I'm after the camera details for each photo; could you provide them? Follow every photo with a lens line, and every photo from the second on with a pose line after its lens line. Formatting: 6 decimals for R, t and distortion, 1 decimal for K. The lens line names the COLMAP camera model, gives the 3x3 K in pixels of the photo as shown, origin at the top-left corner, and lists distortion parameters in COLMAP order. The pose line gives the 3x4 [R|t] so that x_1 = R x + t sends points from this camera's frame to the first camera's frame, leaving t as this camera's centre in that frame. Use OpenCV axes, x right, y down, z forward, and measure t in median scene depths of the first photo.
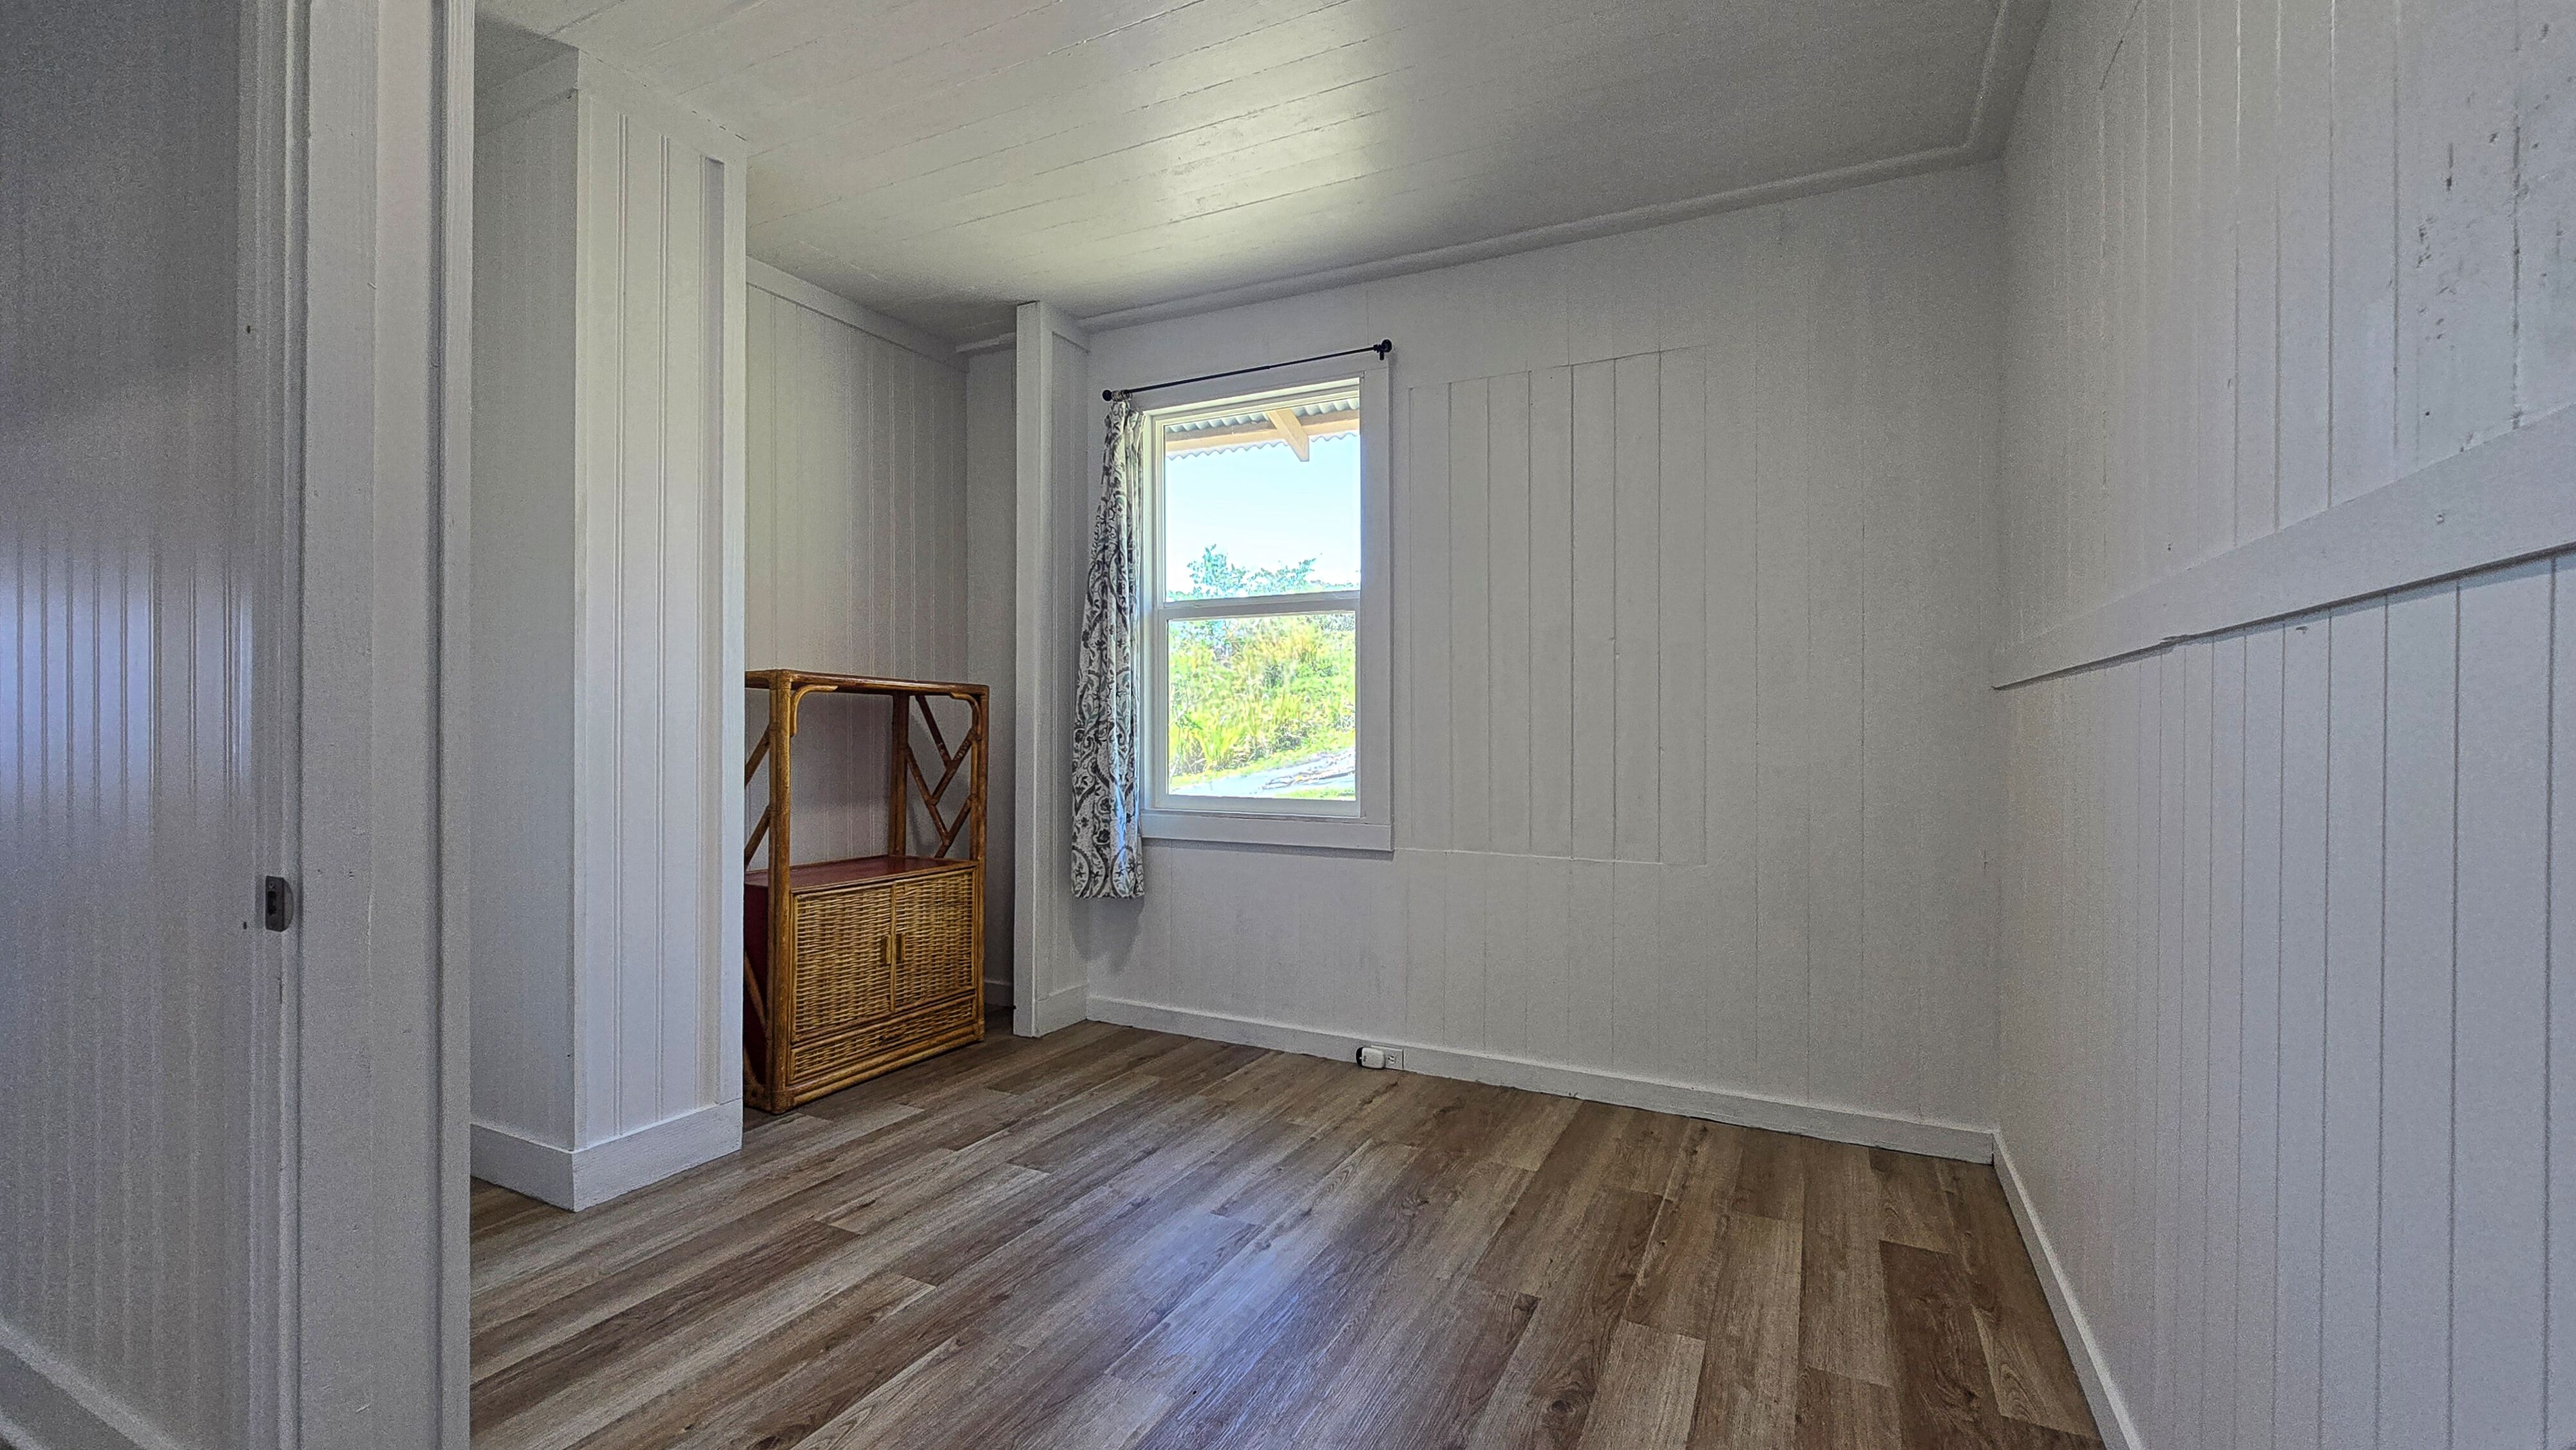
lens RADIAL K [[996.9, 0, 1340.2], [0, 996.9, 714.2], [0, 0, 1]] dist [0.000013, -0.000063]
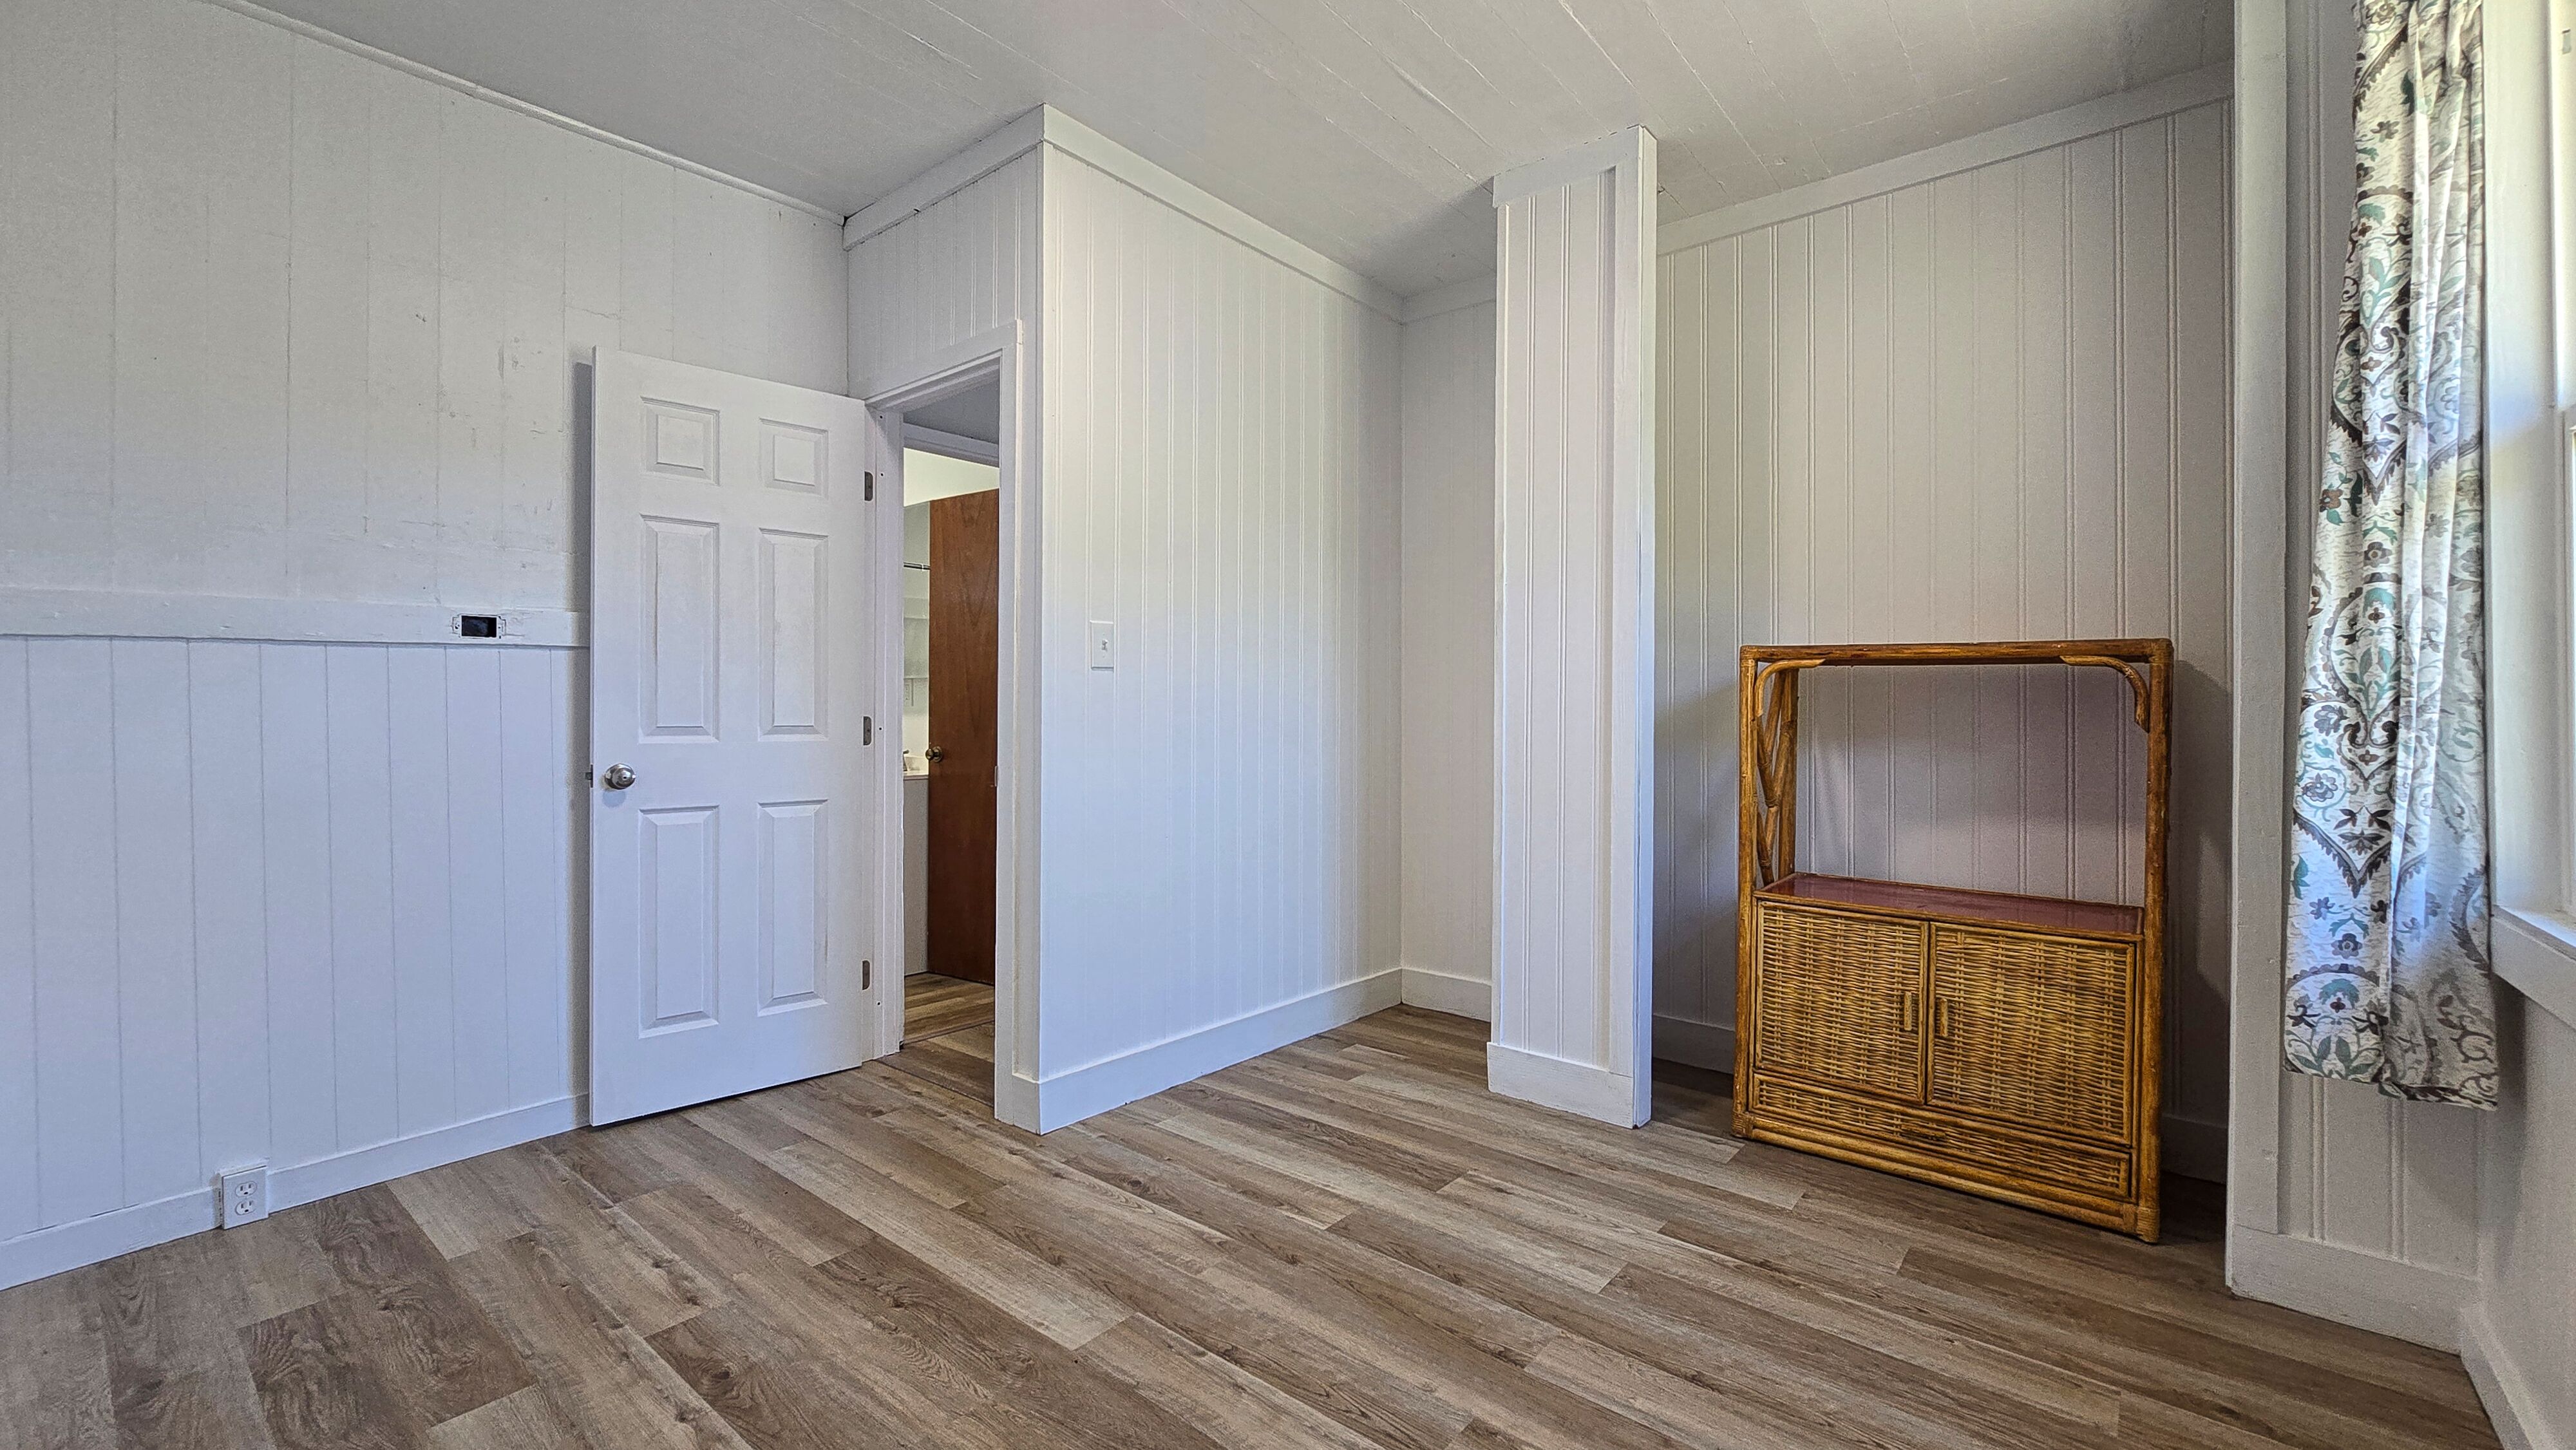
lens RADIAL K [[1076.3, 0, 1273.8], [0, 1076.3, 694.2], [0, 0, 1]] dist [-0.000438, -0.000379]
pose [[-0.252162, -0.020676, -0.967464, 0.475685], [0.009392, 0.999672, -0.023813, 0.017354], [0.967639, -0.015091, -0.251886, 0.805813]]
